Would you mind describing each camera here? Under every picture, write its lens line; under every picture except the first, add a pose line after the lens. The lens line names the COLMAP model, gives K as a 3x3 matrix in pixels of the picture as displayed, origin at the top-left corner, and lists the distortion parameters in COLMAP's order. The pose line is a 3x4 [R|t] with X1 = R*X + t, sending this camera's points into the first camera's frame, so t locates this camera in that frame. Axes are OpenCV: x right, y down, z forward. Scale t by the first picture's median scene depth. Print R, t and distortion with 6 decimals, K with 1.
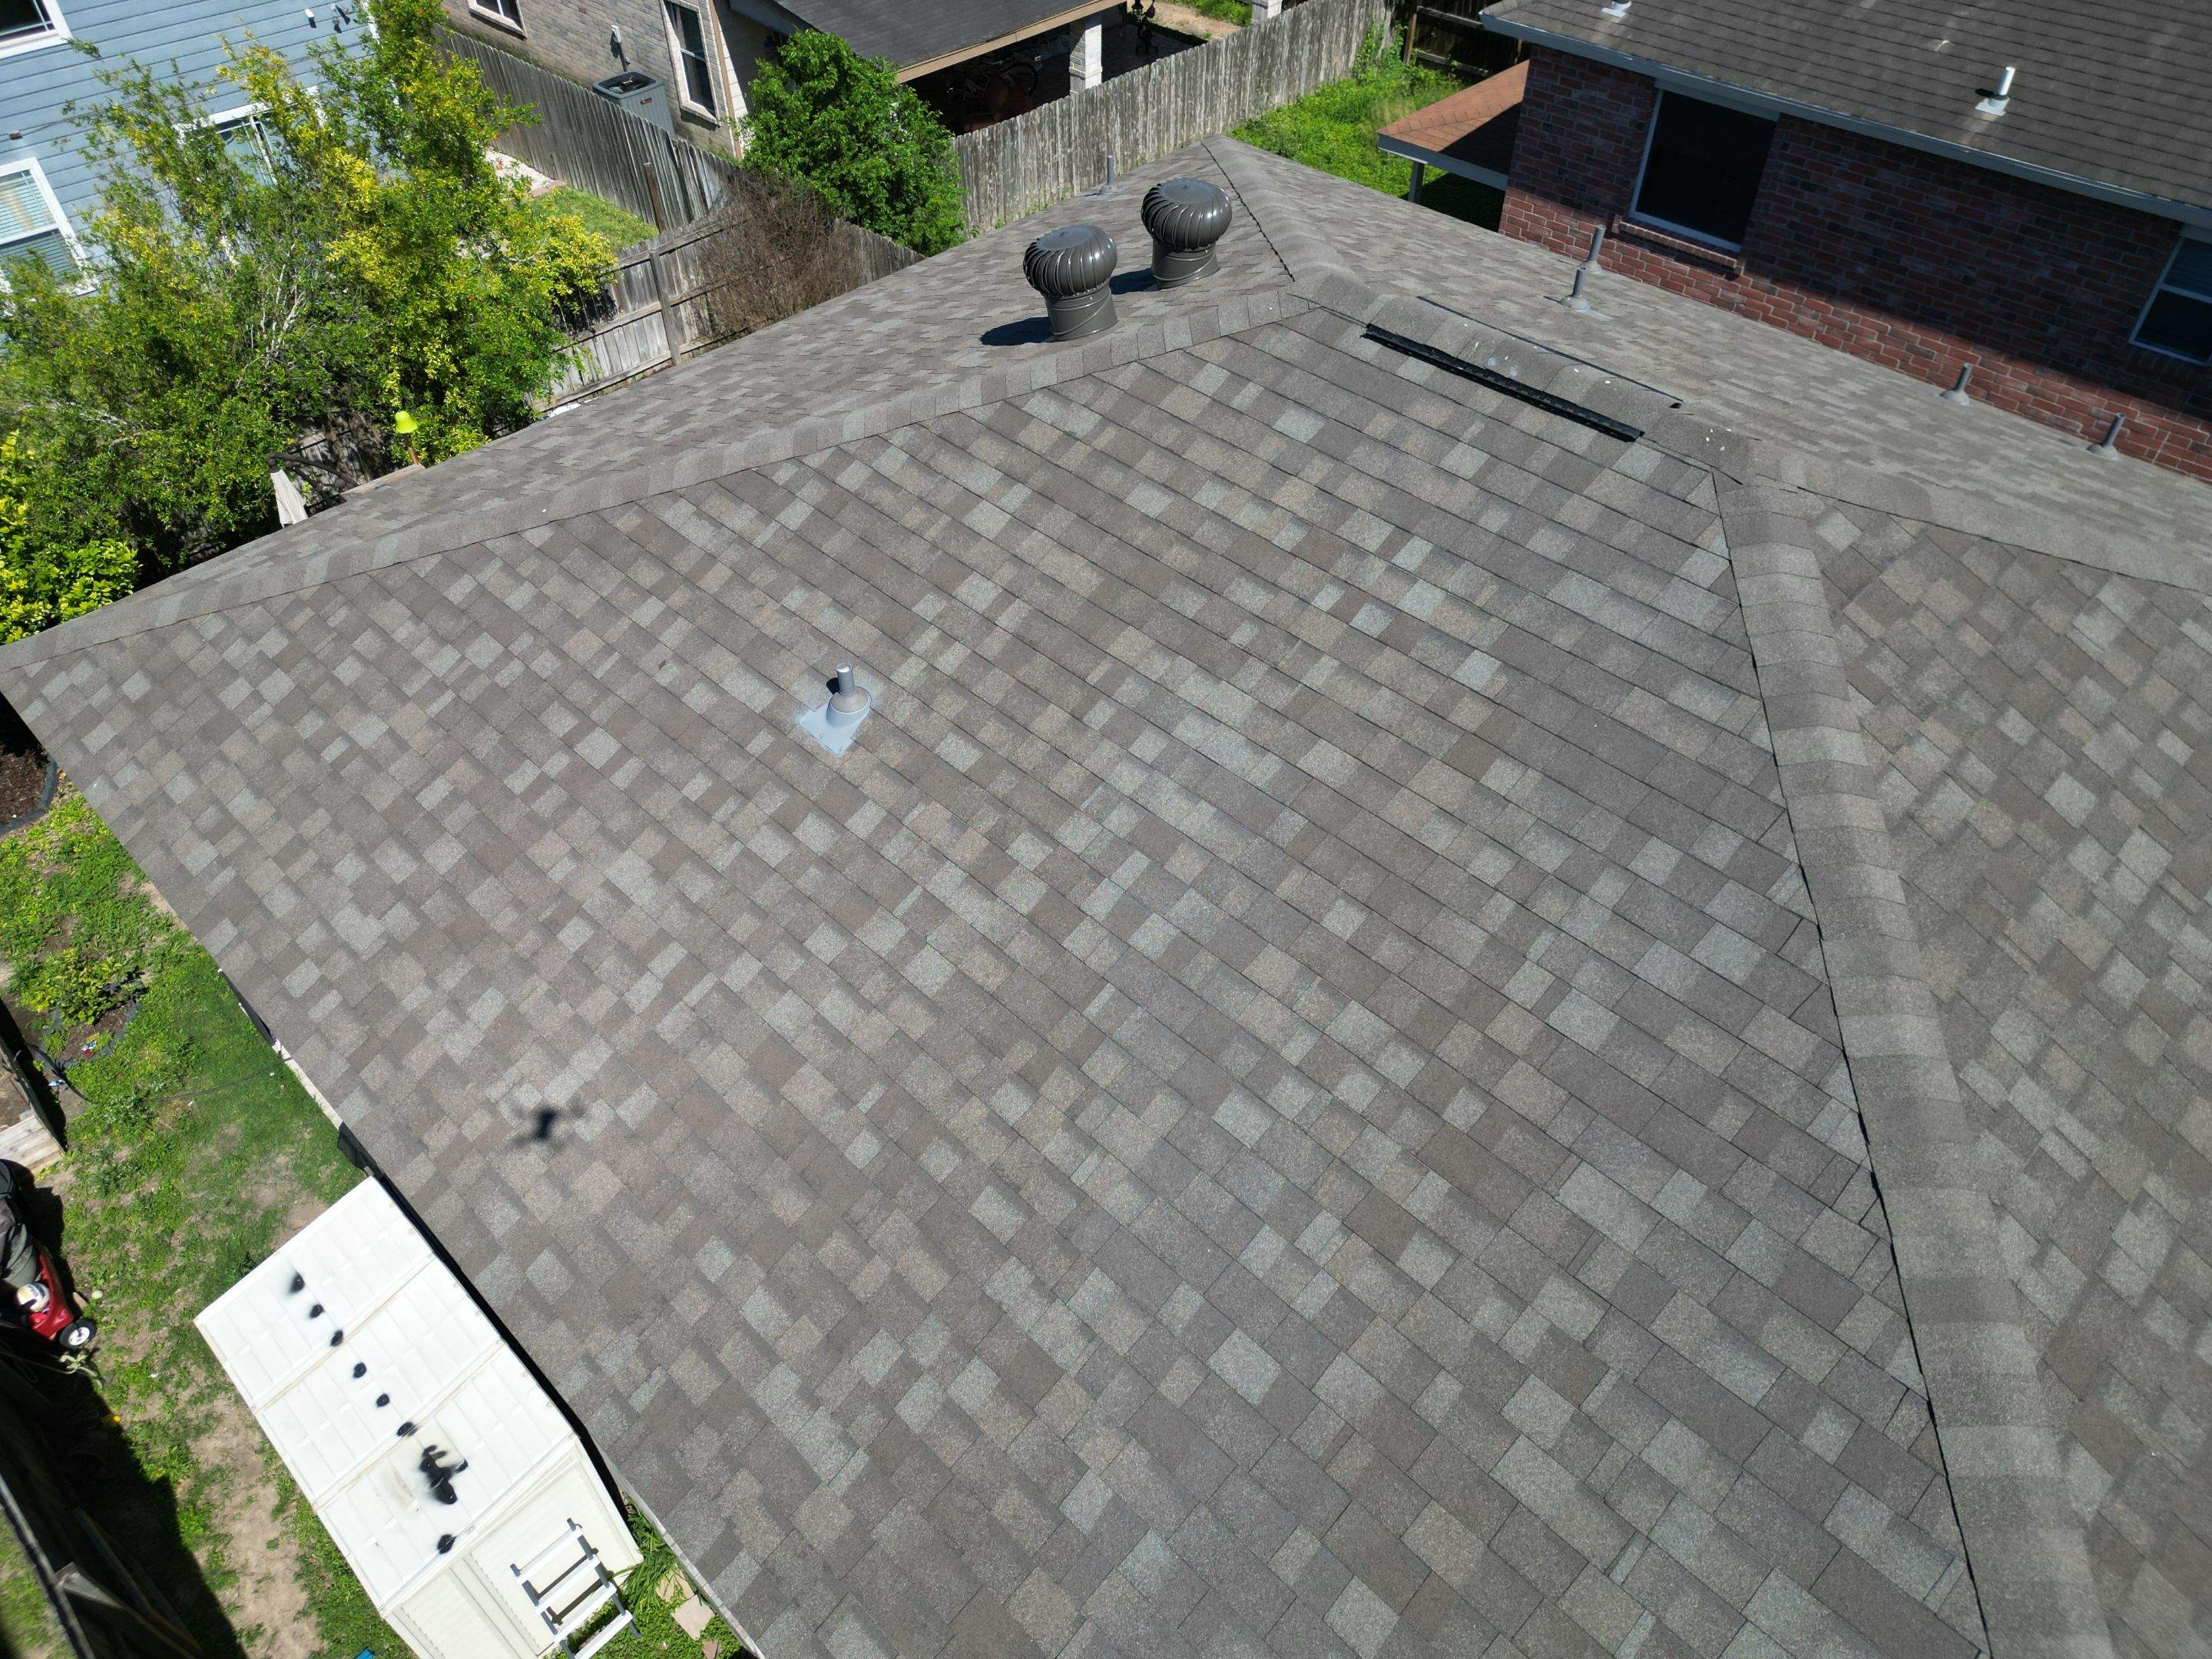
lens RADIAL K [[1547.6, 0, 1108.3], [0, 1547.6, 828.2], [0, 0, 1]] dist [0.071426, -0.062714]
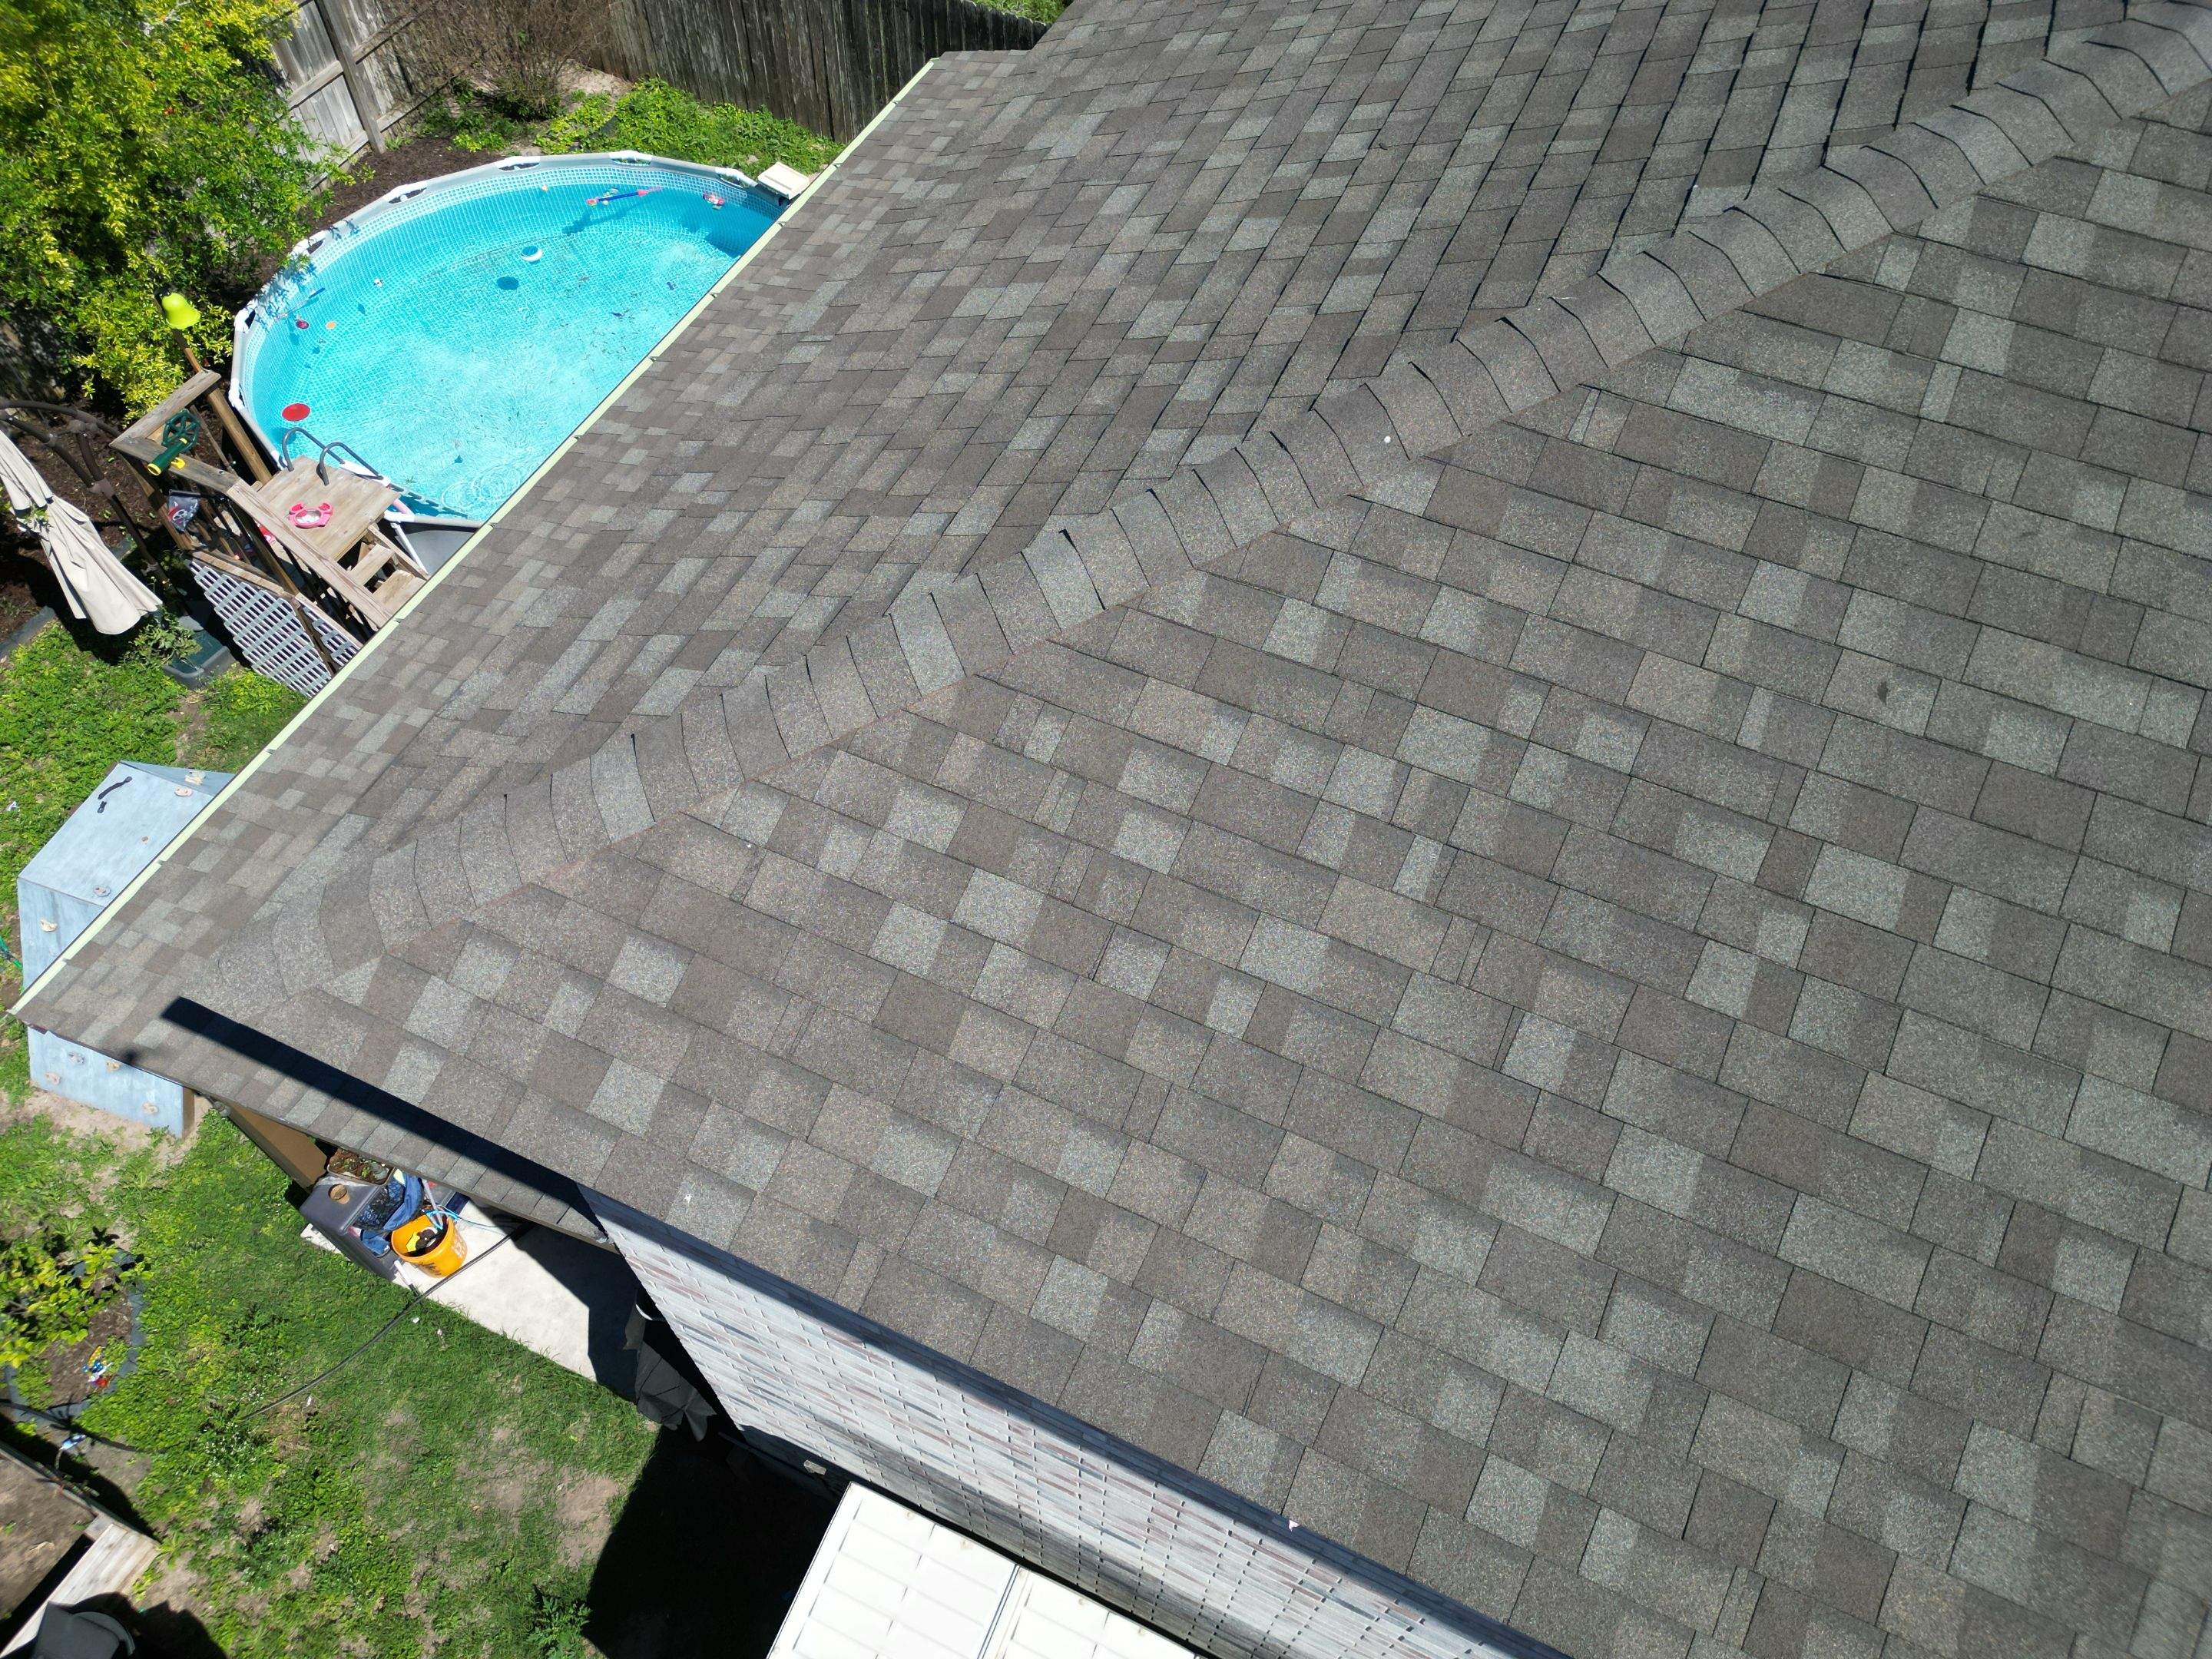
lens RADIAL K [[1547.6, 0, 1100.6], [0, 1547.6, 813.1], [0, 0, 1]] dist [0.071426, -0.062714]
pose [[0.935753, -0.273115, 0.223101, -0.777742], [0.230755, 0.952594, 0.198285, -0.272345], [-0.266680, -0.134064, 0.954415, 0.669656]]
